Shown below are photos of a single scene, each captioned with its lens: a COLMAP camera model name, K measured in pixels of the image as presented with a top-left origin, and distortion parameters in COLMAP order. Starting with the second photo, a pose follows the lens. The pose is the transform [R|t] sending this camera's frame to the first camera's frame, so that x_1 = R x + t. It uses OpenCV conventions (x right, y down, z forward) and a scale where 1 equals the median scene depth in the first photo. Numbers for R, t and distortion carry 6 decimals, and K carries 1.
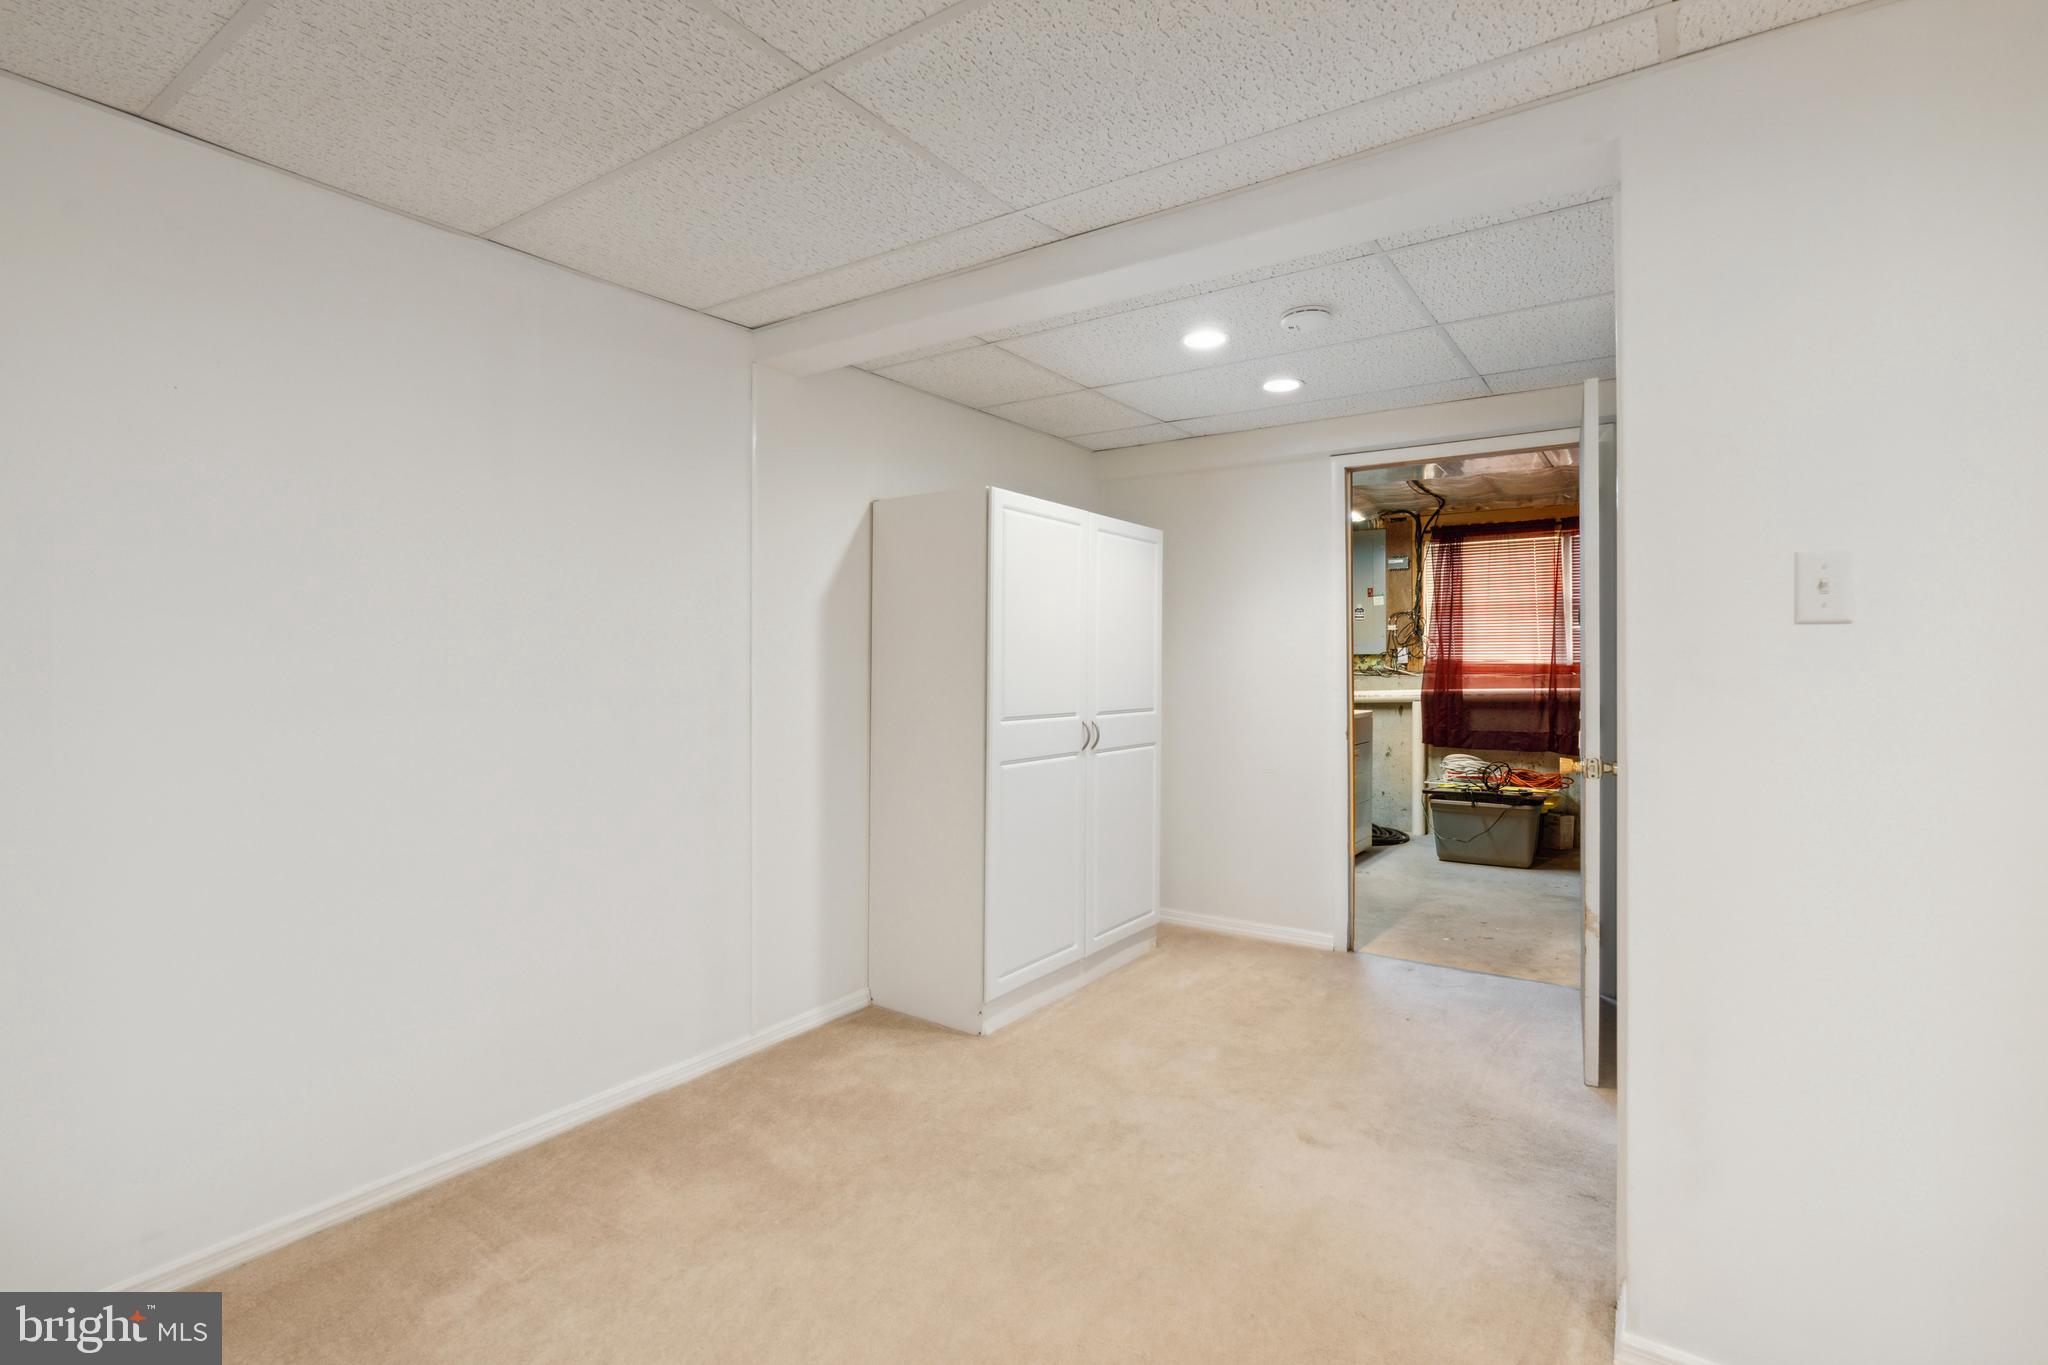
lens RADIAL K [[946.8, 0, 1027.0], [0, 946.8, 666.2], [0, 0, 1]] dist [-0.010635, -0.000438]
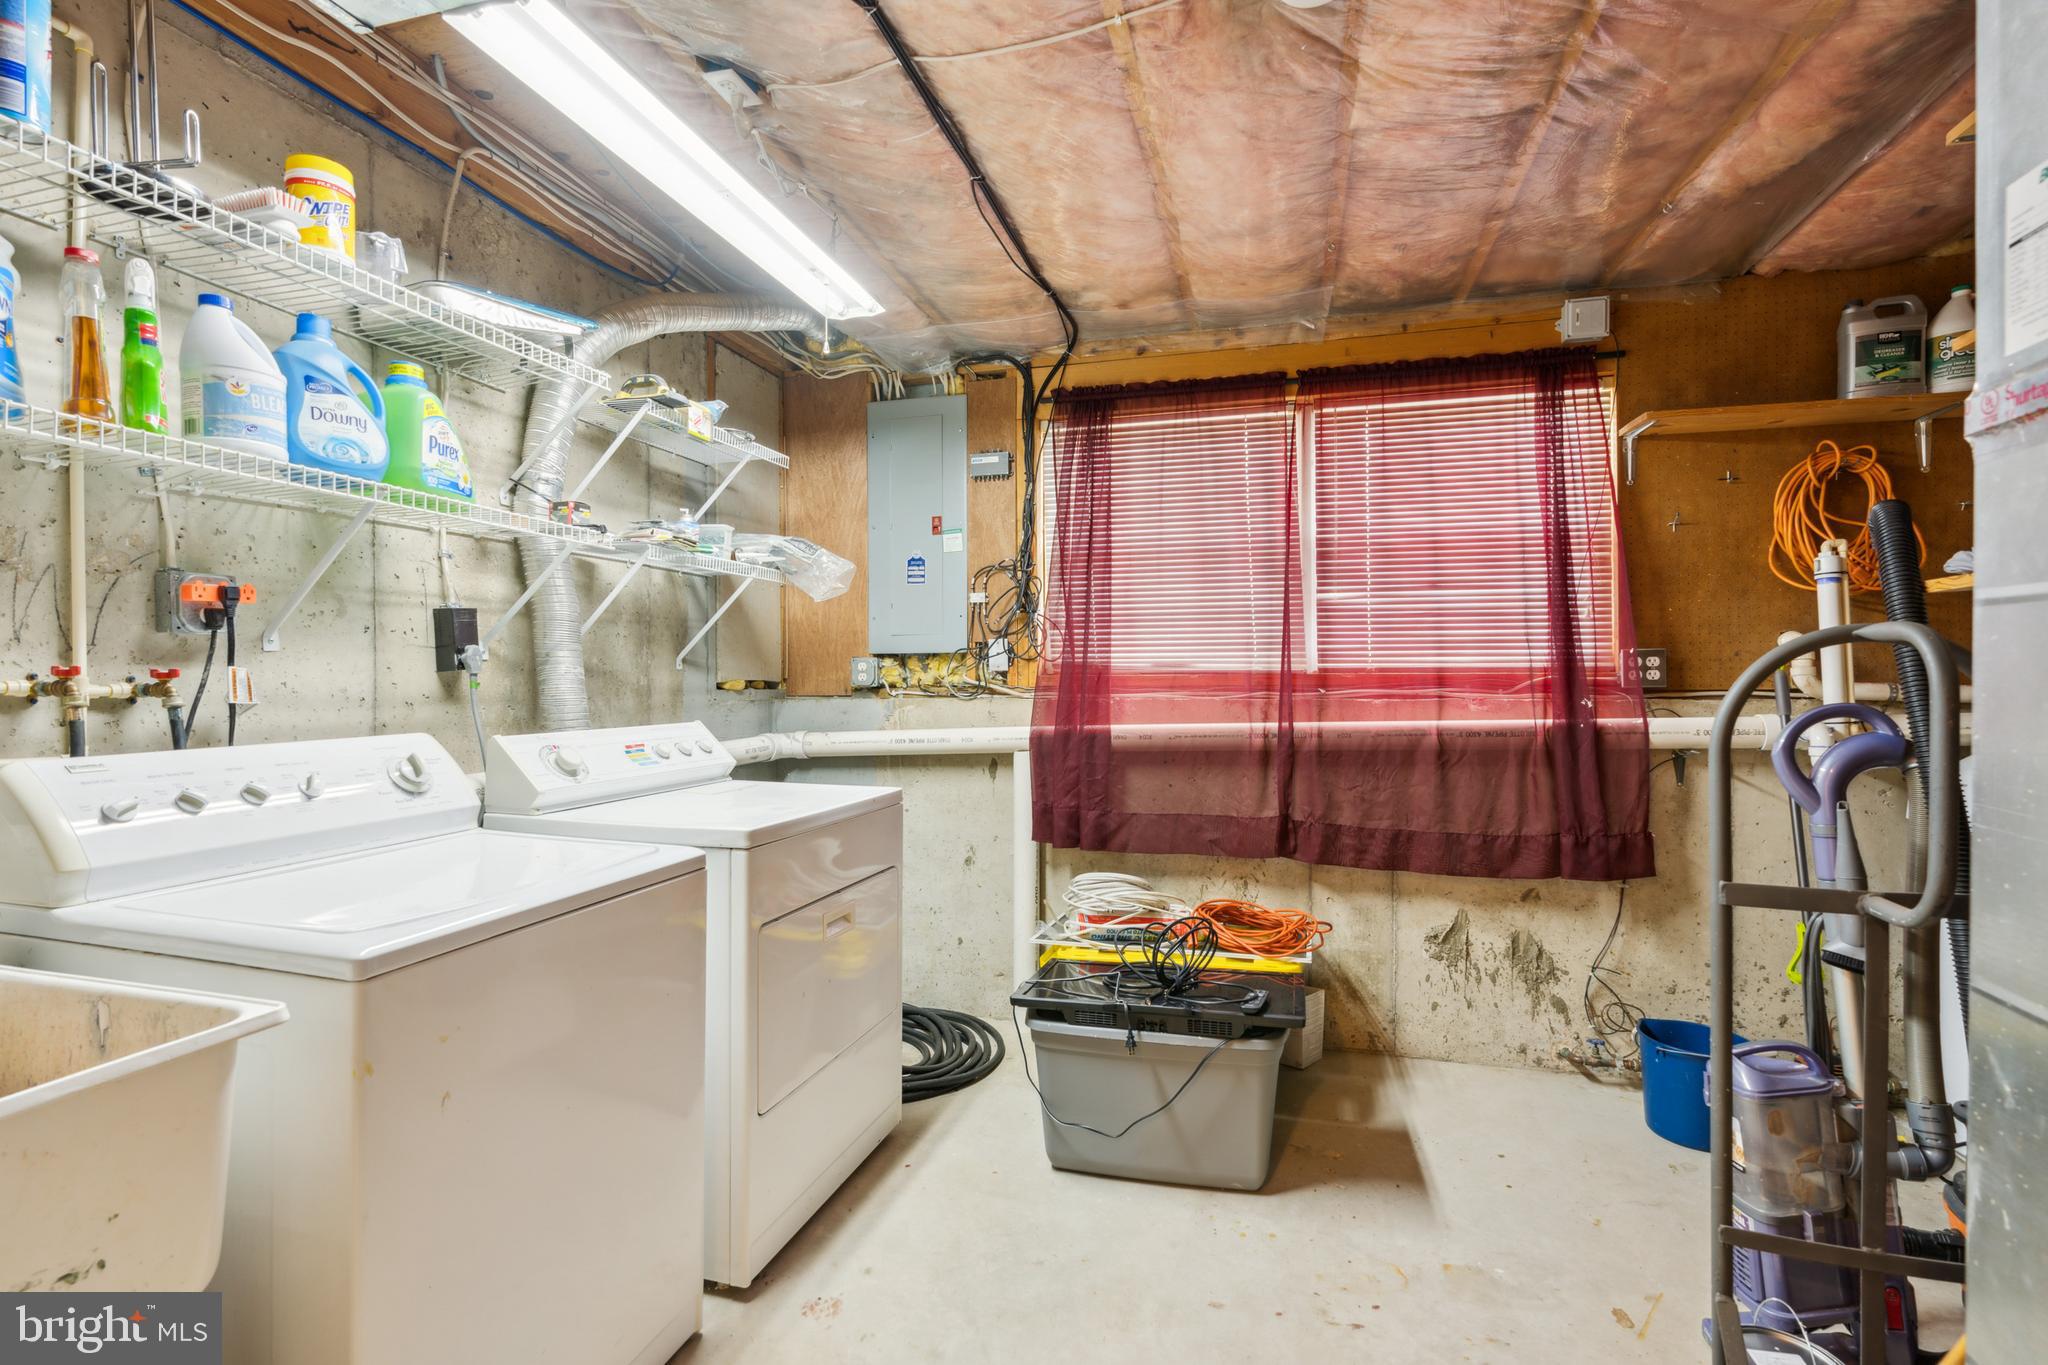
lens RADIAL K [[946.8, 0, 1021.6], [0, 946.8, 689.5], [0, 0, 1]] dist [-0.010635, -0.000438]
pose [[0.947043, 0.003816, 0.321085, 0.262271], [-0.002229, 0.999983, -0.005311, 0.009089], [-0.321100, 0.004314, 0.947036, 0.555782]]
